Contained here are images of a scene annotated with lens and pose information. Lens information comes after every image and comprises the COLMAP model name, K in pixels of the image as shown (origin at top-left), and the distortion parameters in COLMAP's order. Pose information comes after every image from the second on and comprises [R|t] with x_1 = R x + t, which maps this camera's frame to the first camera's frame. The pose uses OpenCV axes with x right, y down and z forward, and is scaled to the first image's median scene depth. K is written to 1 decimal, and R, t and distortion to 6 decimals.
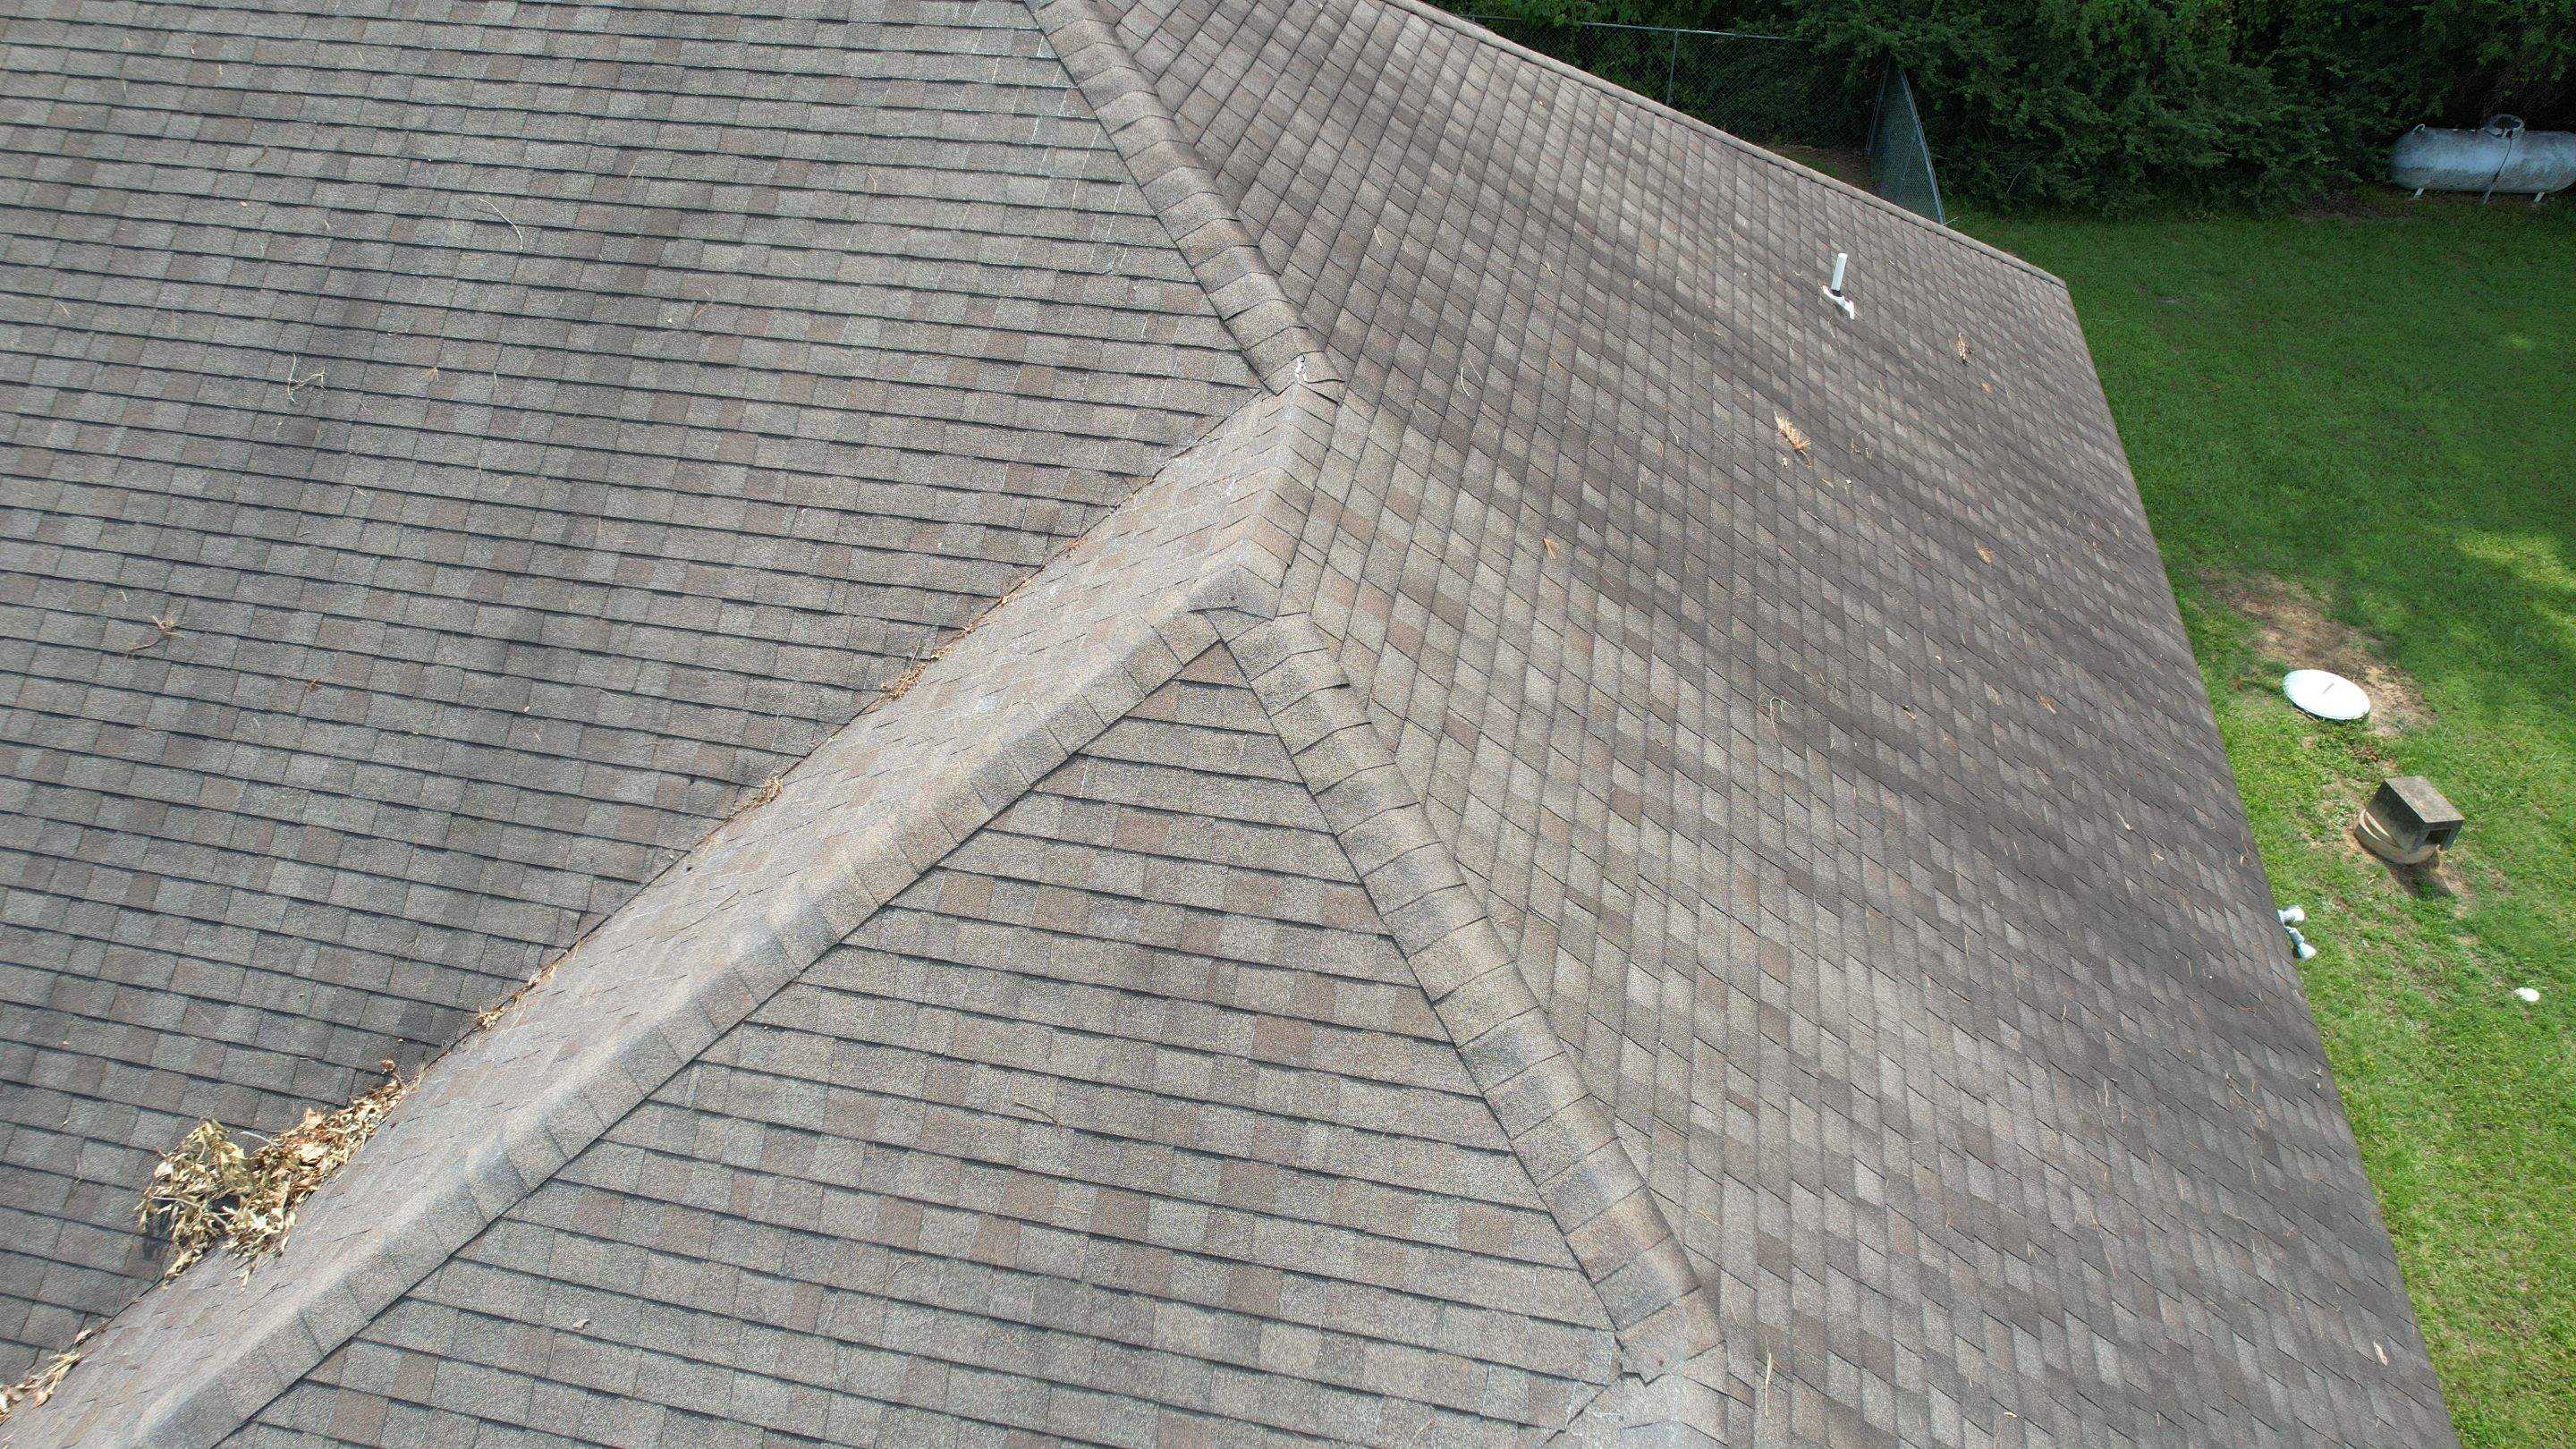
lens RADIAL K [[1678.0, 0, 1284.6], [0, 1678.0, 710.6], [0, 0, 1]] dist [-0.074083, 0.082148]
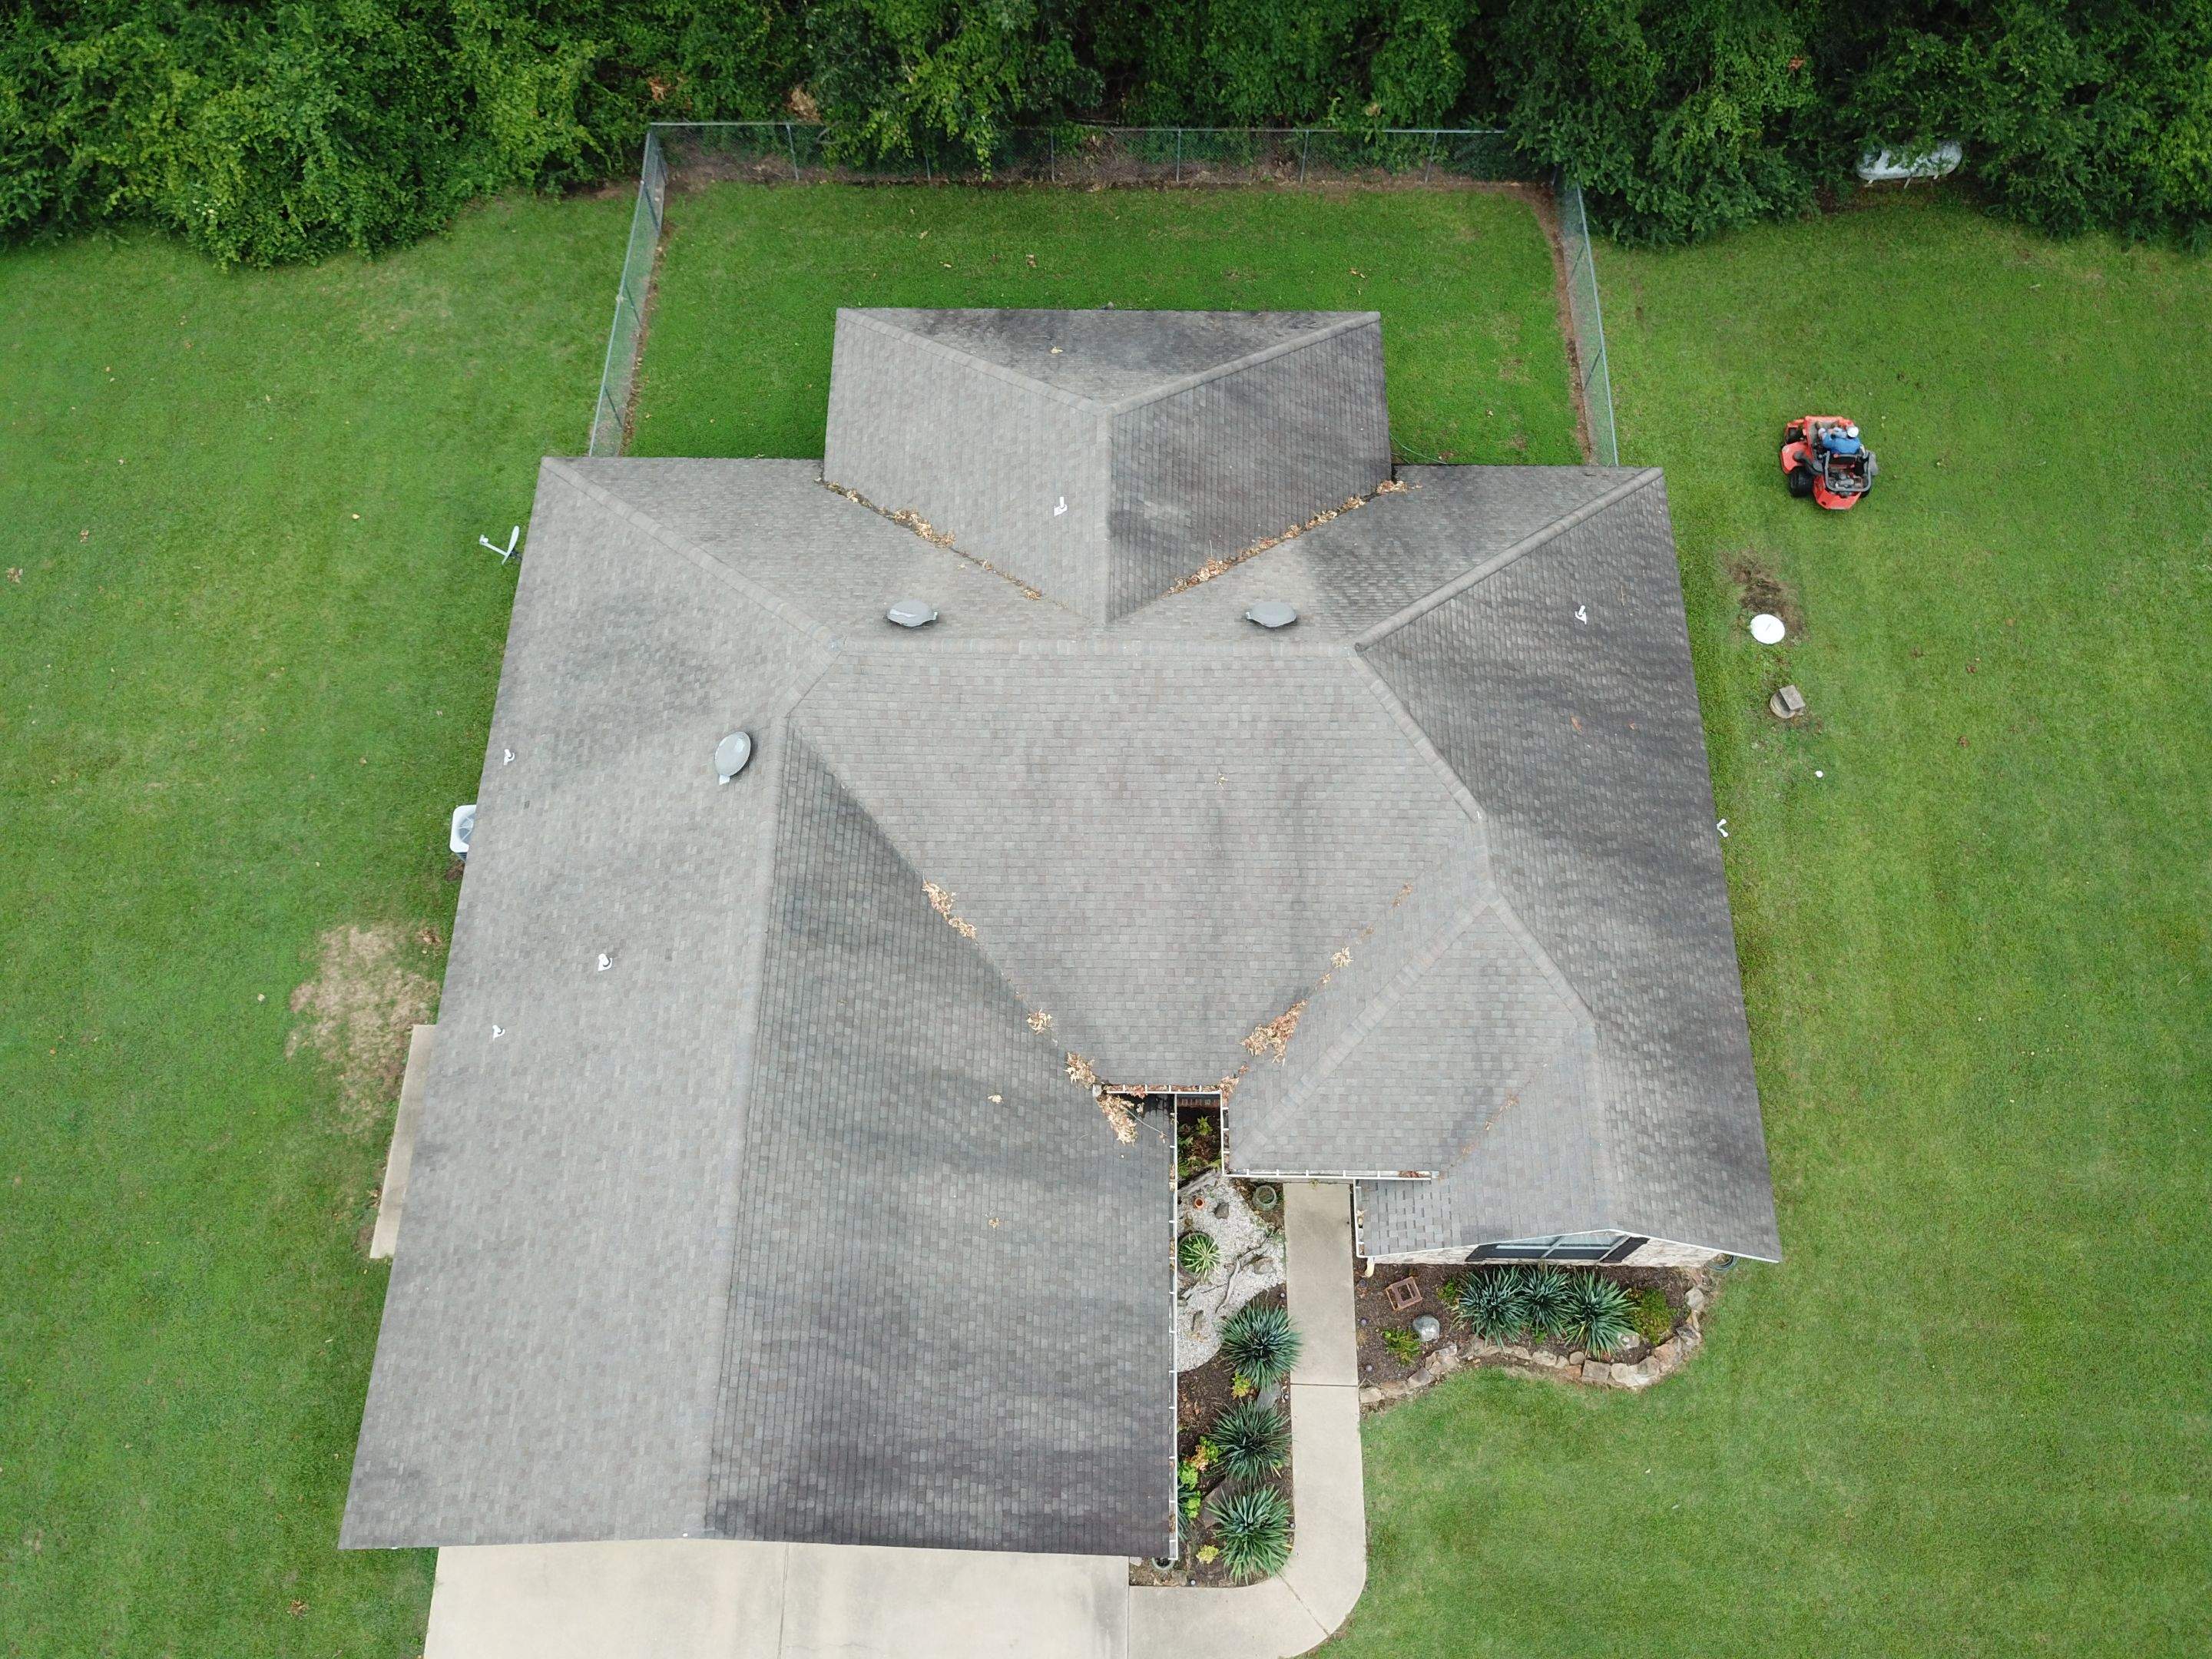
lens RADIAL K [[1715.7, 0, 1110.5], [0, 1715.7, 834.3], [0, 0, 1]] dist [0.009482, 0.000970]
pose [[0.980176, -0.181876, 0.078584, -1.240322], [0.133488, 0.899324, 0.416409, -2.071094], [-0.146408, -0.397664, 0.905775, -2.789405]]
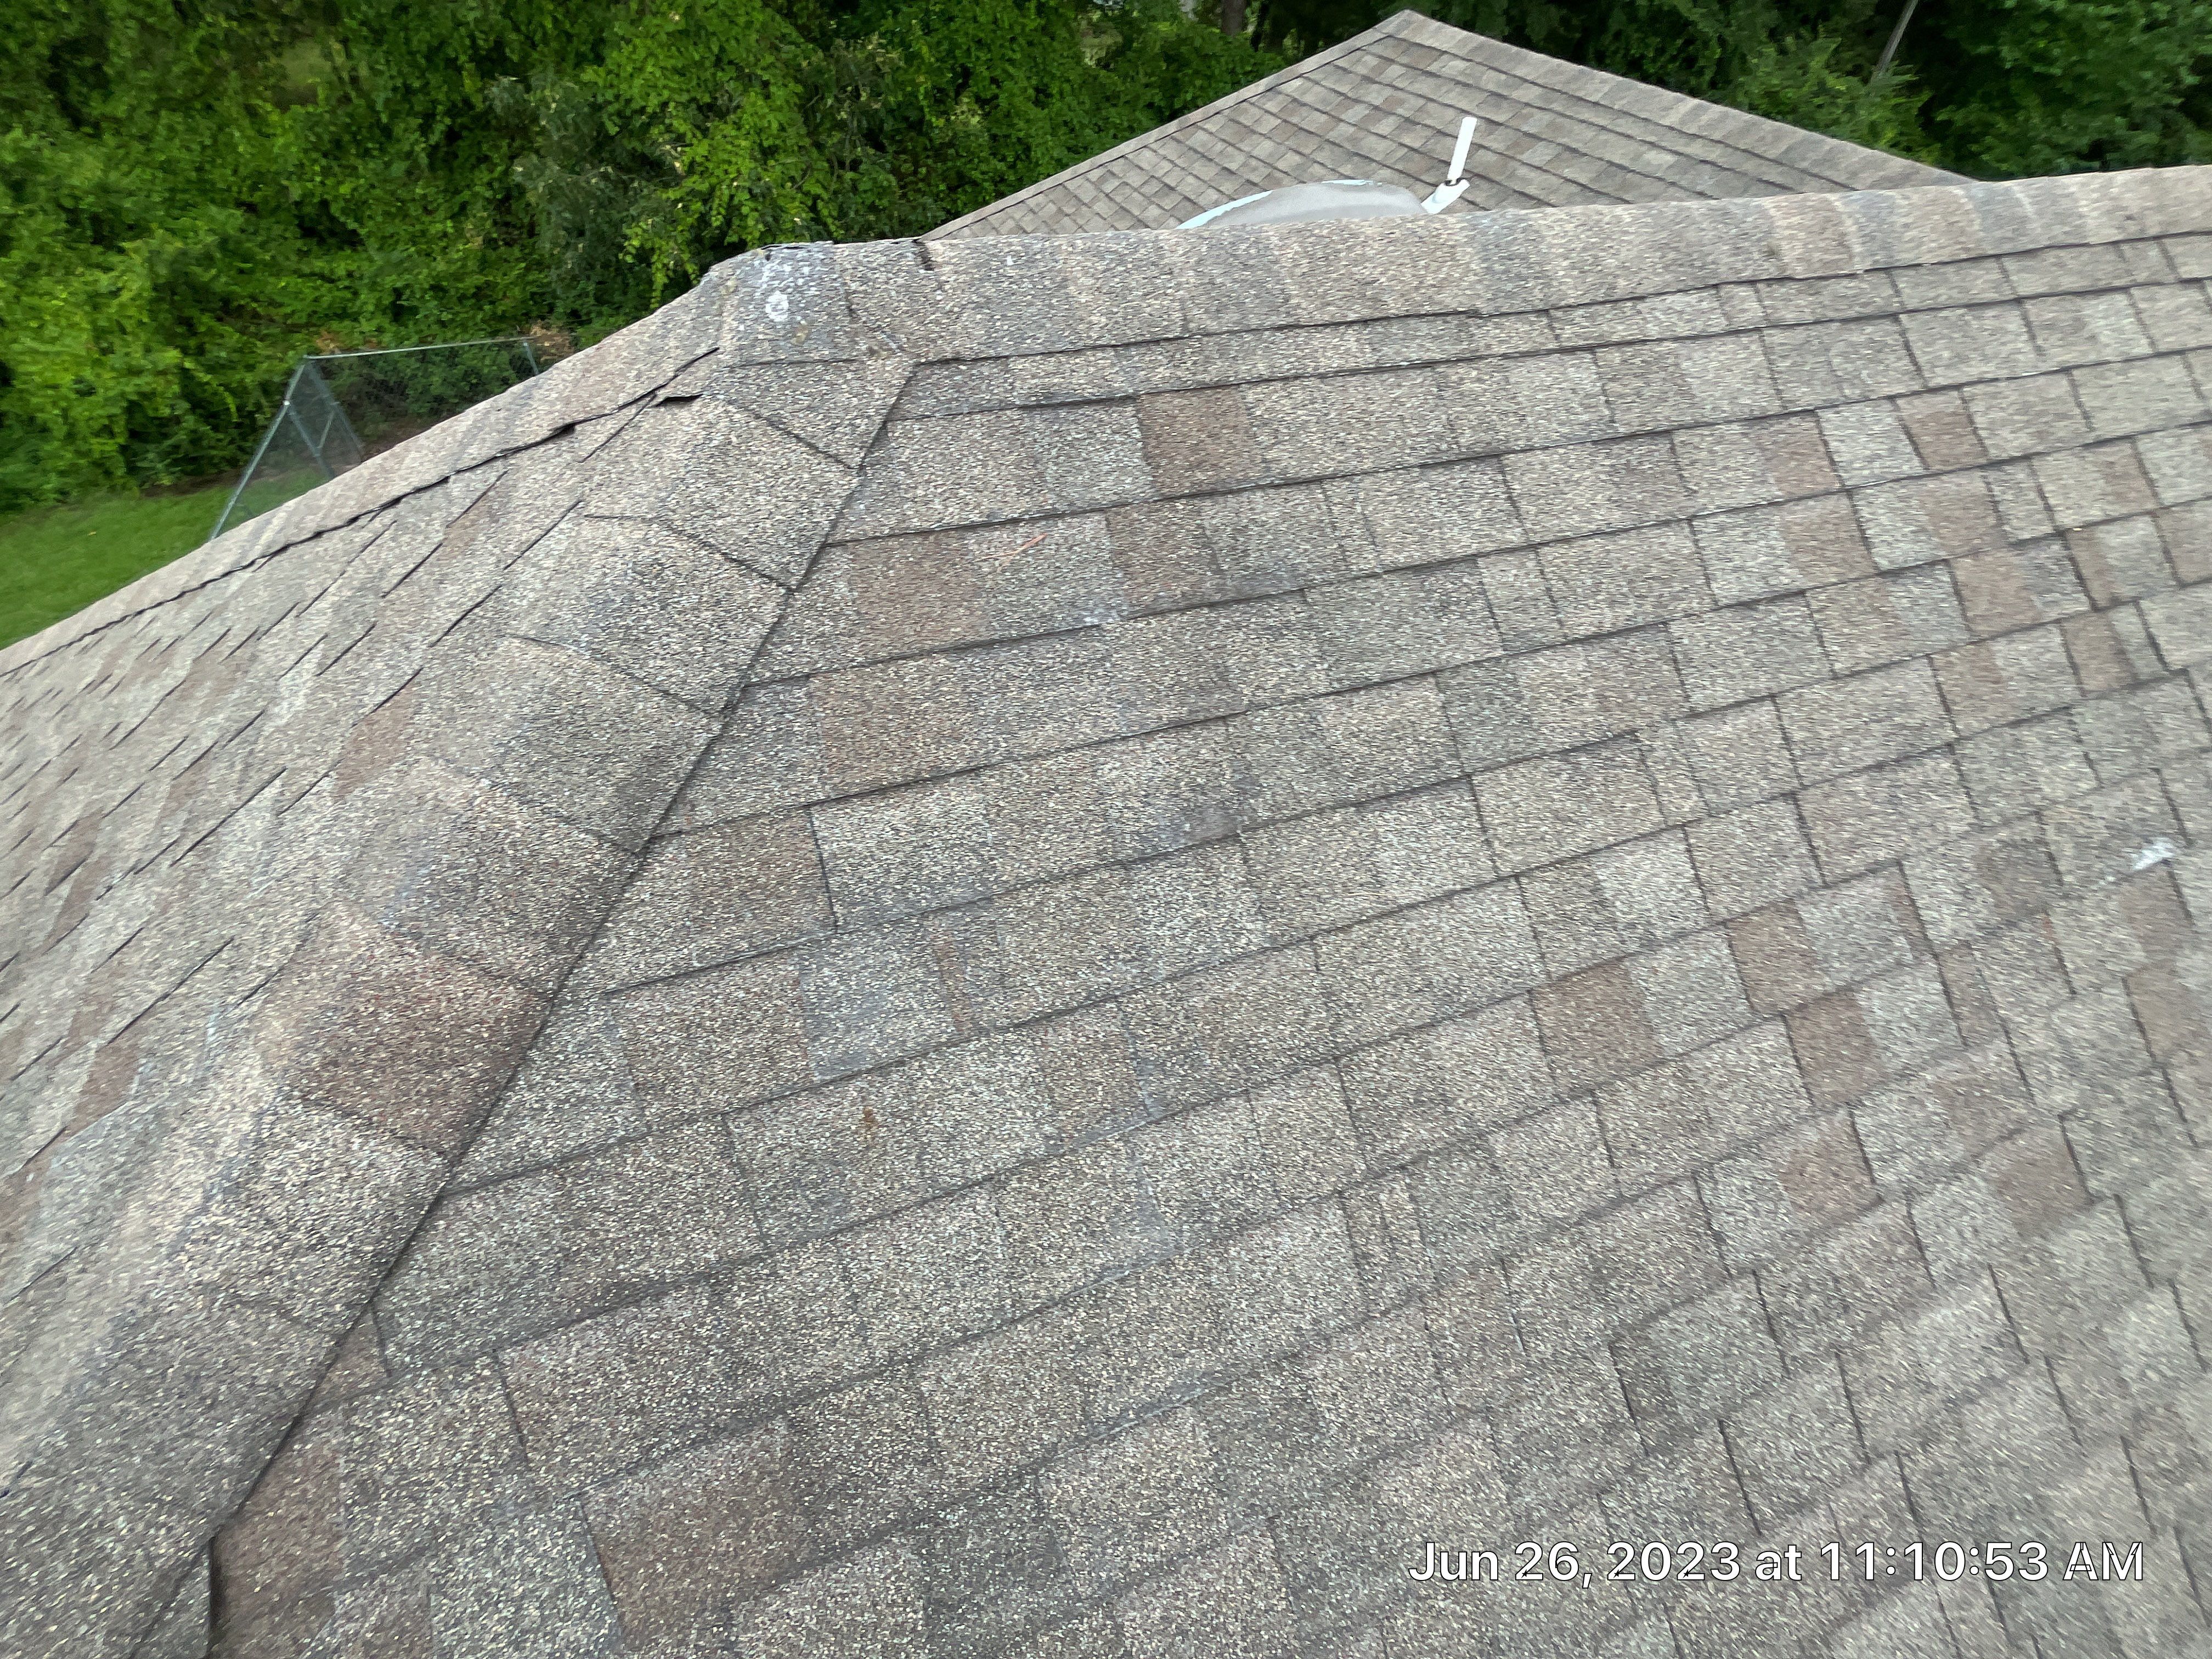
lens RADIAL K [[881.1, 0, 1111.7], [0, 881.1, 825.7], [0, 0, 1]] dist [-0.001364, -0.000306]
pose [[0.841044, -0.384912, 0.380116, -1.507534], [0.315821, 0.919849, 0.232670, -0.769423], [-0.439207, -0.075637, 0.895196, 1.189913]]
